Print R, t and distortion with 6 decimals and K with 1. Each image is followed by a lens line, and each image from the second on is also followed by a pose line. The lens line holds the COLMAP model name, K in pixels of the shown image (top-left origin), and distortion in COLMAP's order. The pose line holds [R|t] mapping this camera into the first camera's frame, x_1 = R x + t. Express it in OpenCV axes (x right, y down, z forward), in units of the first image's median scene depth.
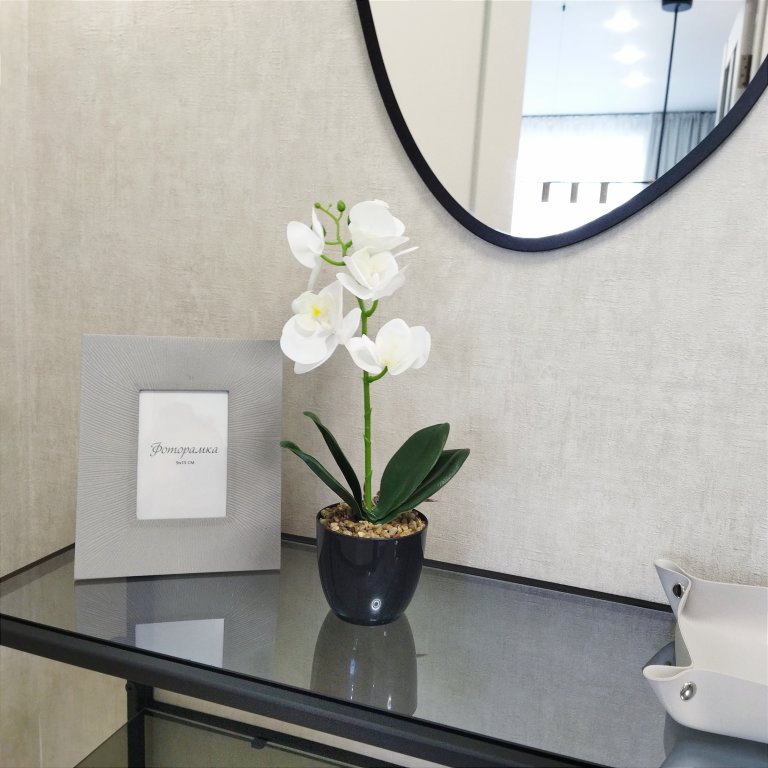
lens RADIAL K [[755.2, 0, 384.0], [0, 755.2, 384.0], [0, 0, 1]] dist [0.125198, -0.194439]
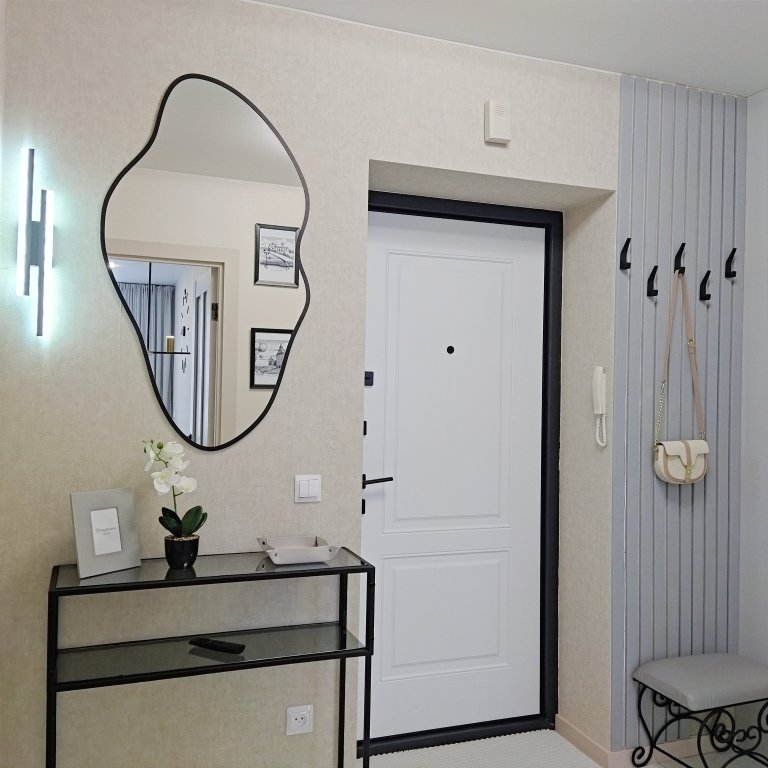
lens RADIAL K [[755.2, 0, 384.0], [0, 755.2, 384.0], [0, 0, 1]] dist [0.125198, -0.194439]
pose [[0.778160, -0.035599, 0.627057, -1.267152], [0.121200, 0.988138, -0.094306, -0.058332], [-0.616262, 0.149385, 0.773244, -2.025263]]
